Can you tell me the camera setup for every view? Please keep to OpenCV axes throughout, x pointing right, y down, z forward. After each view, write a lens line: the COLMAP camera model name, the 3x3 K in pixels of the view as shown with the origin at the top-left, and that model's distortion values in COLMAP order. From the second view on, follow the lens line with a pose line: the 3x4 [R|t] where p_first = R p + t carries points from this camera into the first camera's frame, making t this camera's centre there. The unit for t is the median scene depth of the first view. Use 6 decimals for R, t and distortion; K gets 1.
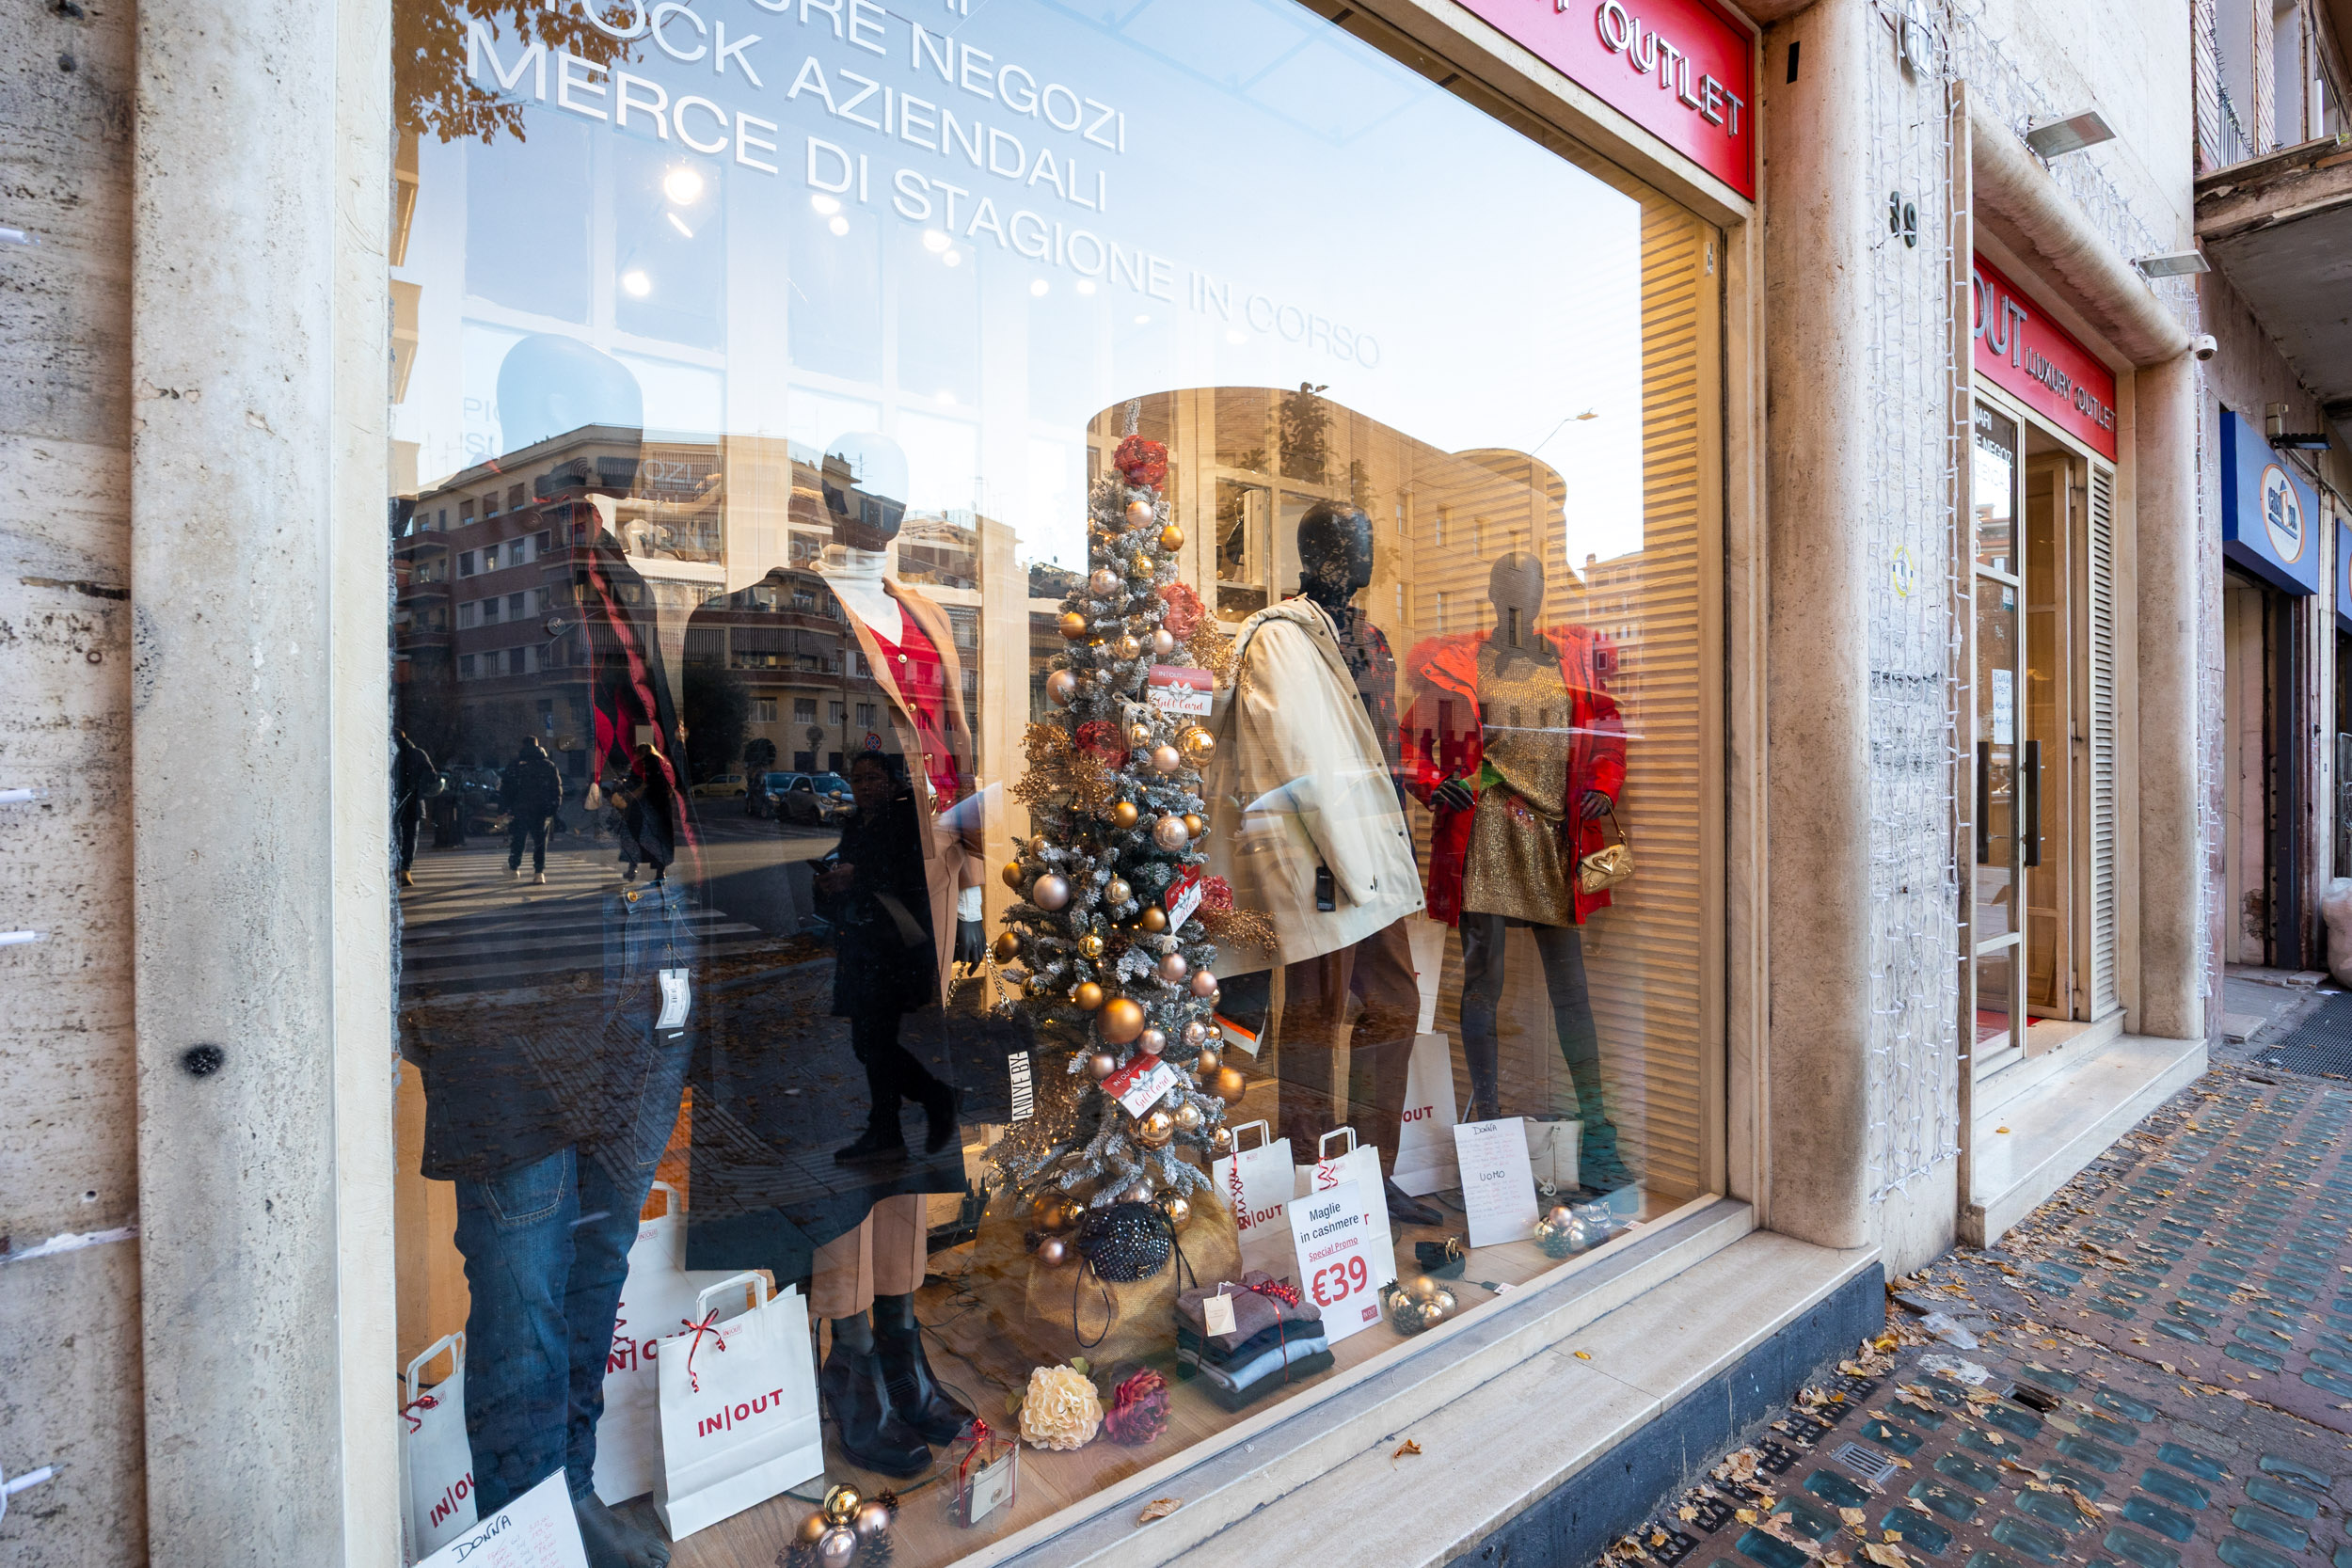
lens RADIAL K [[1136.5, 0, 1193.1], [0, 1136.5, 773.3], [0, 0, 1]] dist [-0.017339, 0.002962]
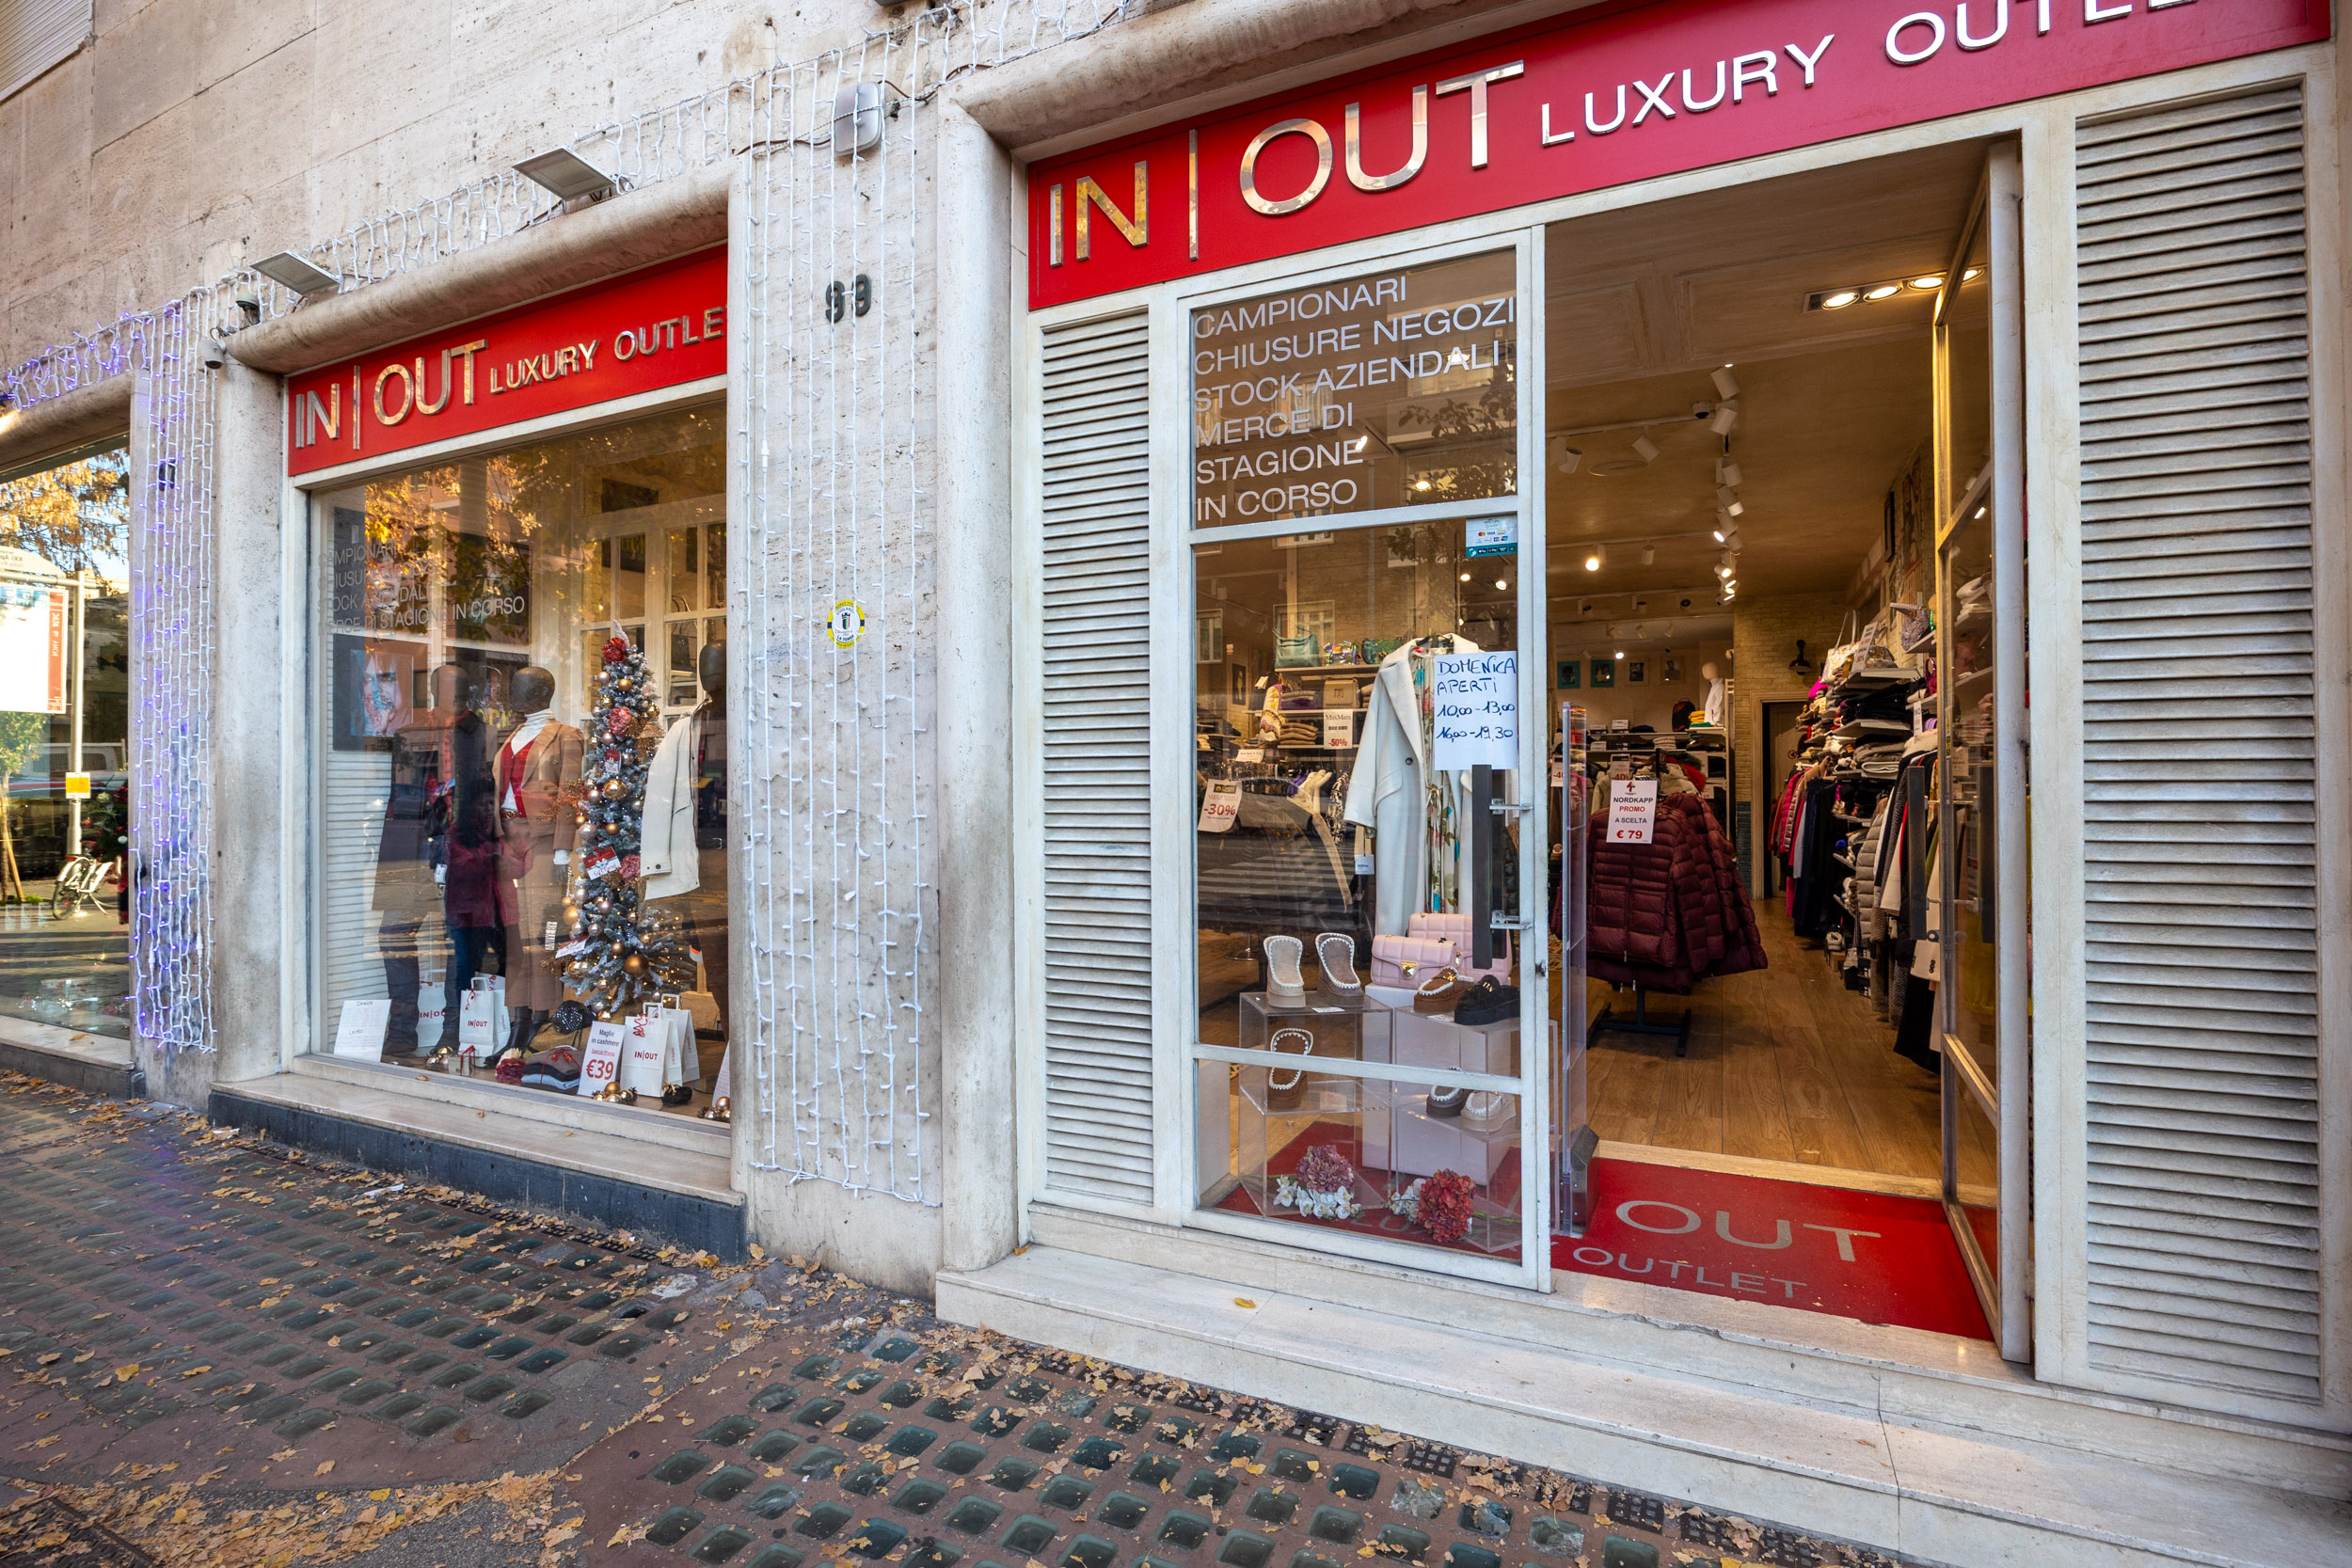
lens RADIAL K [[1136.5, 0, 1179.8], [0, 1136.5, 780.9], [0, 0, 1]] dist [-0.017339, 0.002962]
pose [[0.424392, -0.001354, -0.905477, 2.350586], [0.001941, 0.999998, -0.000586, -0.038414], [0.905476, -0.001509, 0.424394, 1.112332]]
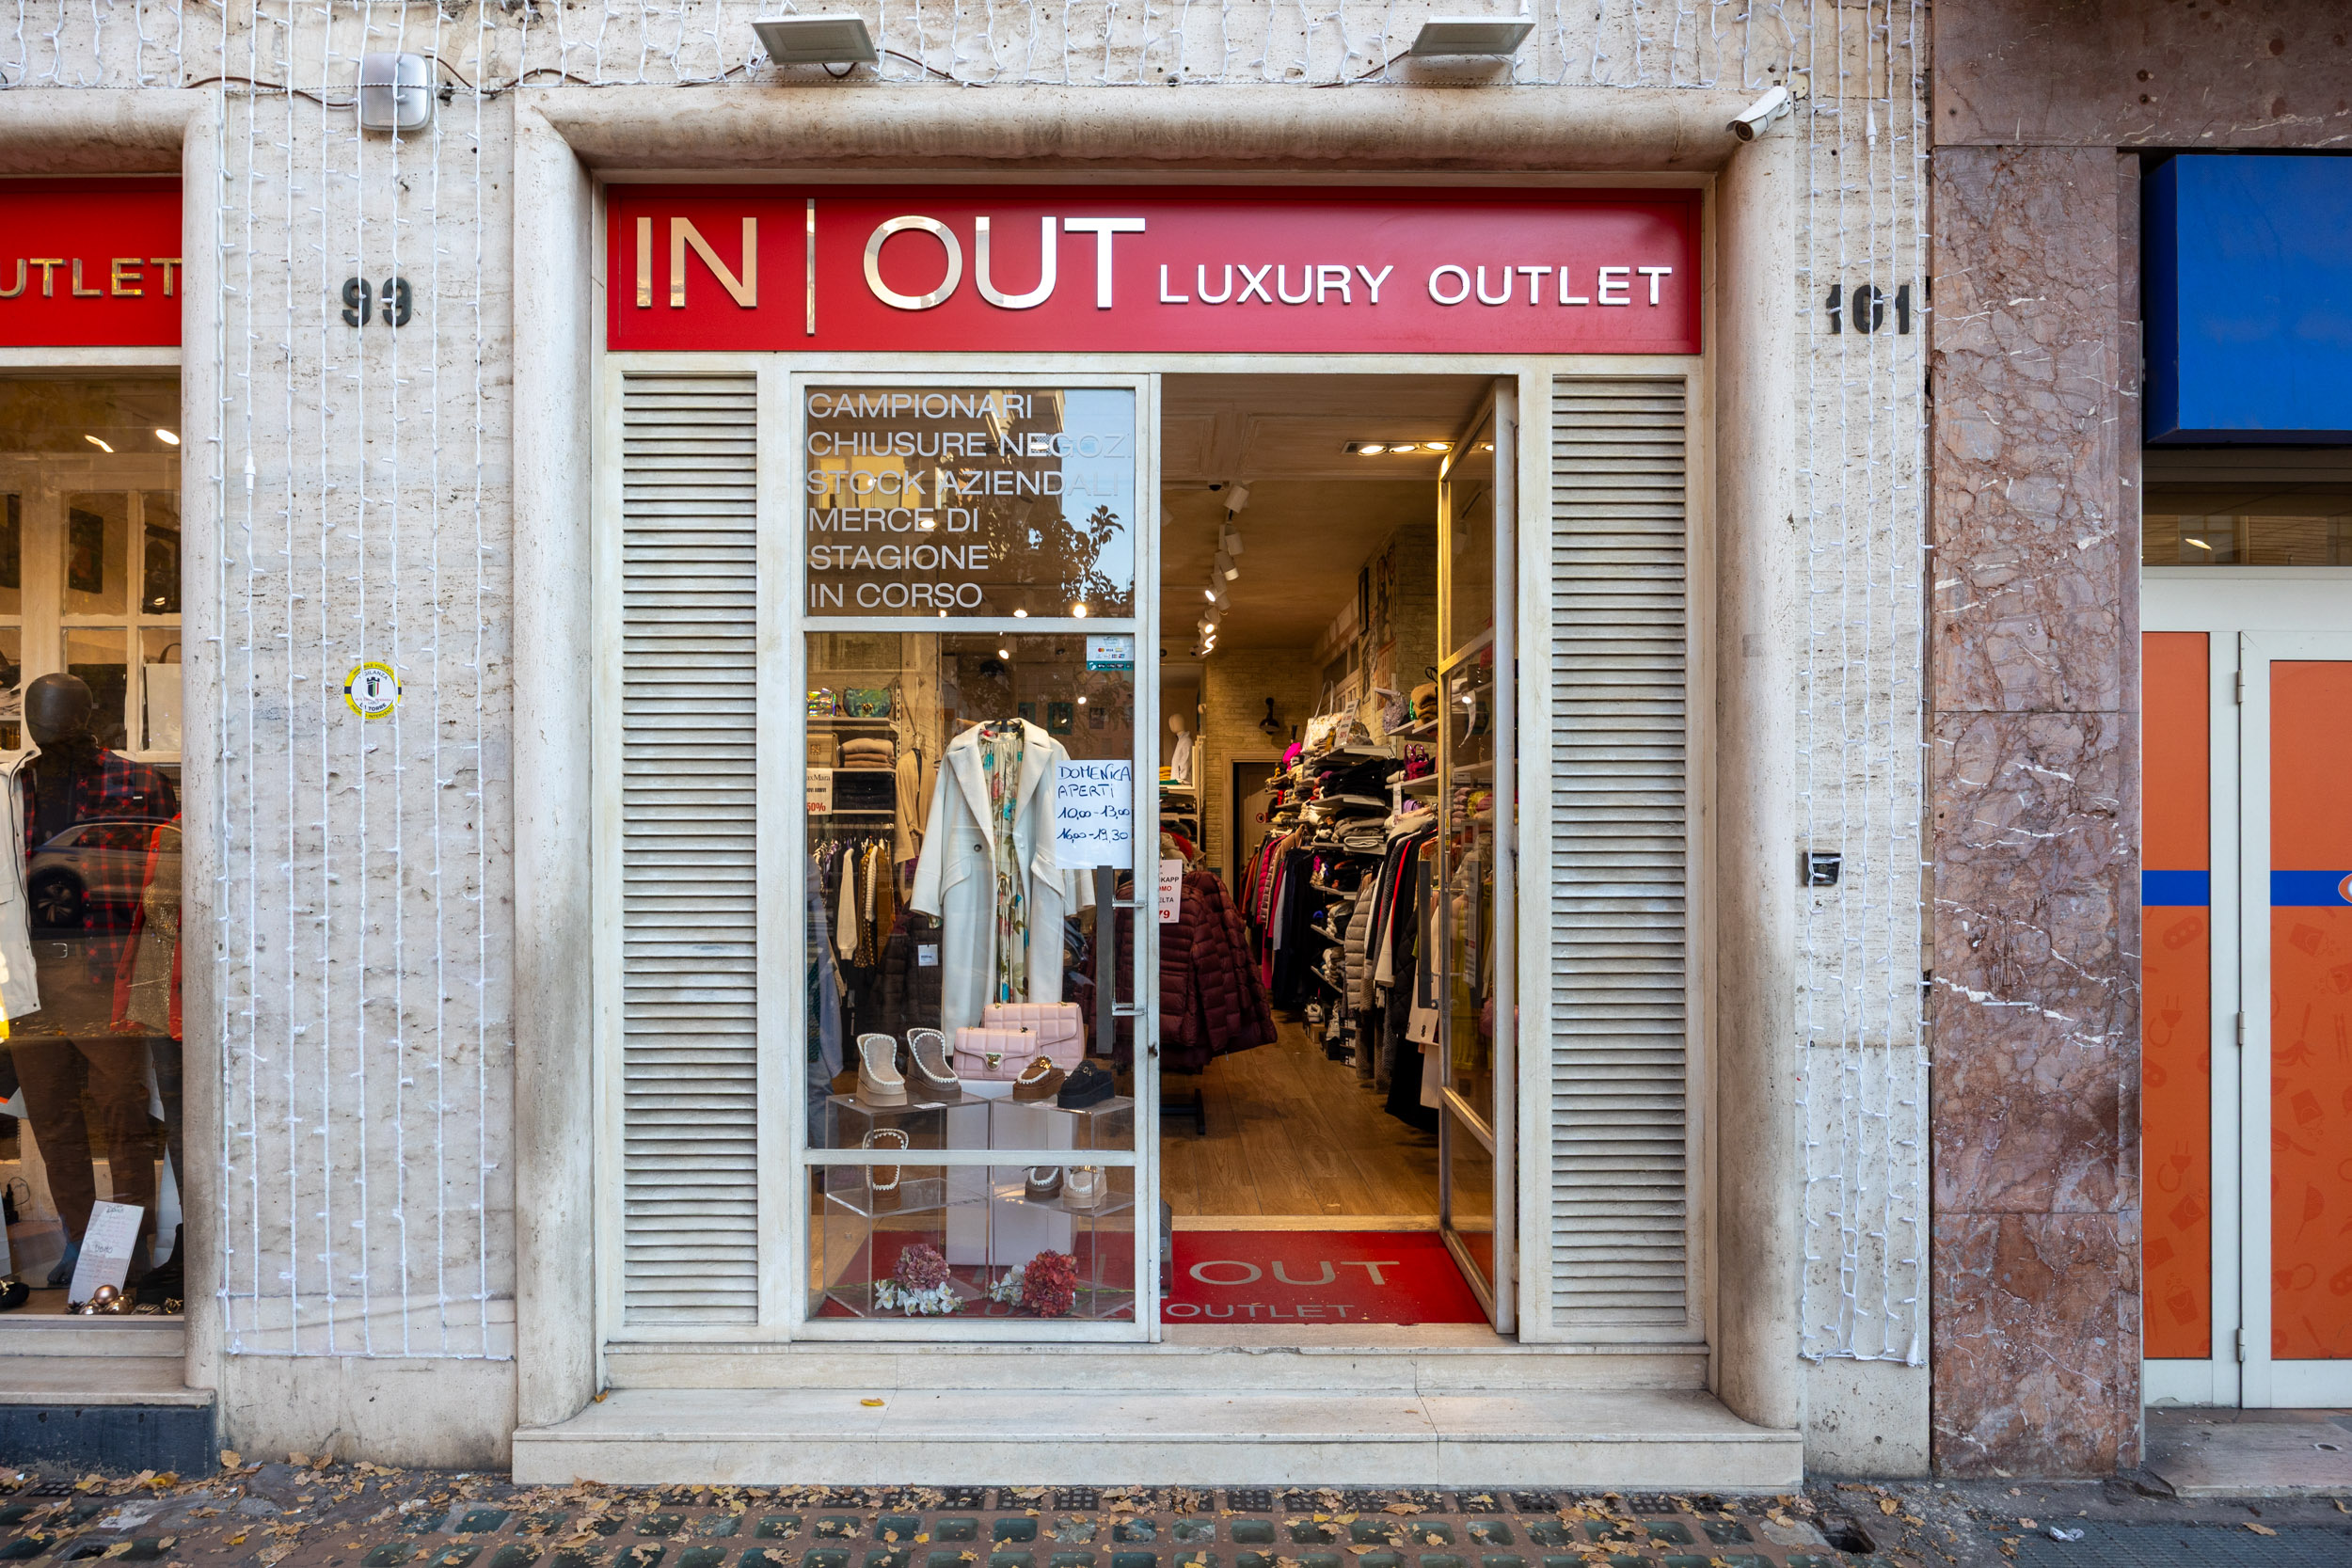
lens RADIAL K [[1464.1, 0, 1159.0], [0, 1464.1, 840.0], [0, 0, 1]] dist [-0.004579, -0.003752]
pose [[0.776593, 0.007283, -0.629961, 2.505851], [-0.004993, 0.999973, 0.005405, -0.093021], [0.629983, -0.001052, 0.776608, 0.650699]]
